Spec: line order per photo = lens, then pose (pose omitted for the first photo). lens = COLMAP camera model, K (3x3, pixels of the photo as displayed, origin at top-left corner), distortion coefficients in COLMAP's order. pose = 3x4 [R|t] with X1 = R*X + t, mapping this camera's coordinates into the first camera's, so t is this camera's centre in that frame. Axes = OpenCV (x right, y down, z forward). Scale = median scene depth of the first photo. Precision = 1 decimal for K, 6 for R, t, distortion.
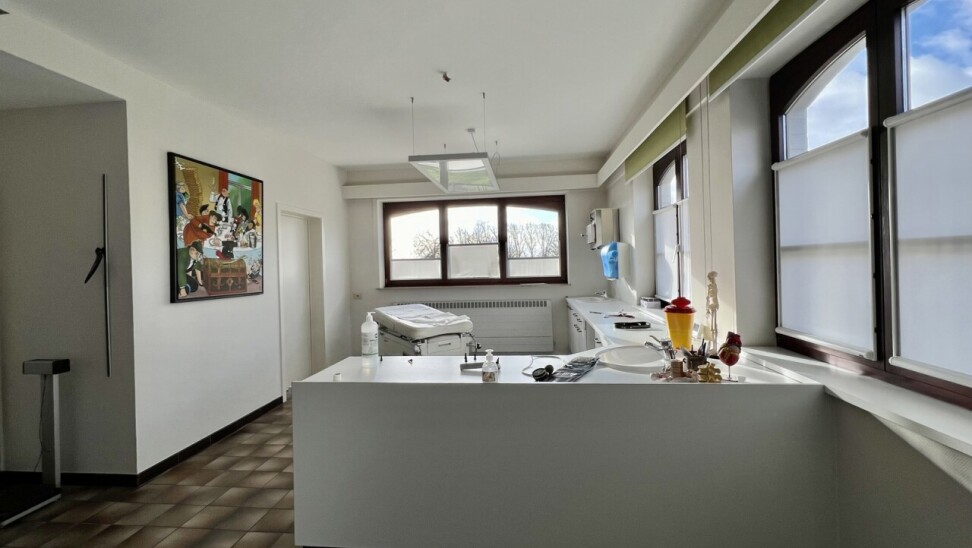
lens RADIAL K [[393.7, 0, 487.6], [0, 393.7, 264.5], [0, 0, 1]] dist [-0.000331, -0.000055]
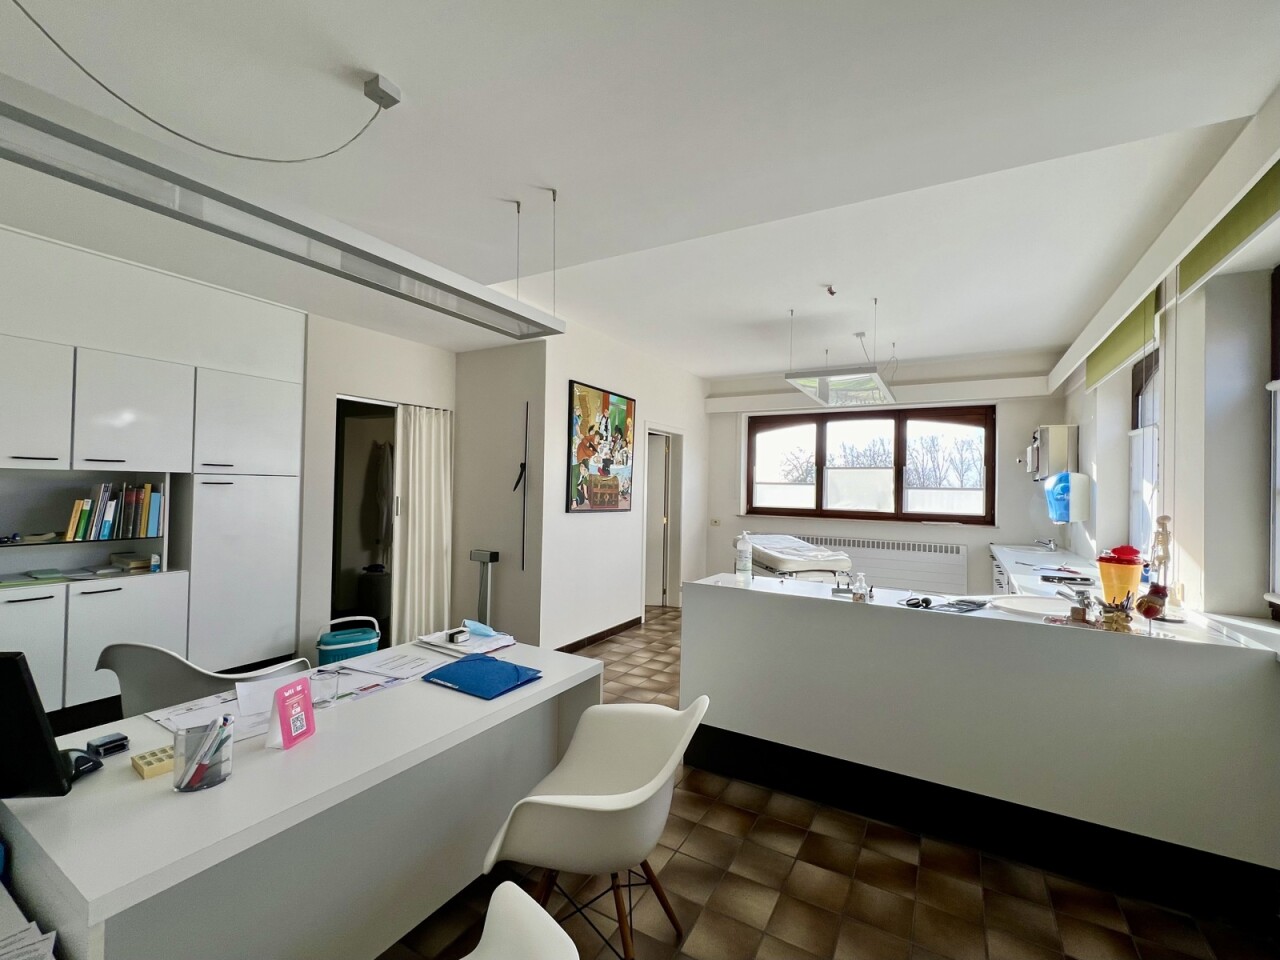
lens RADIAL K [[523.4, 0, 643.8], [0, 523.4, 479.2], [0, 0, 1]] dist [-0.002435, -0.000685]
pose [[0.906137, 0.040695, -0.421023, 0.025331], [-0.048825, 0.998771, -0.008542, 0.002700], [0.420158, 0.028297, 0.907010, -0.231821]]
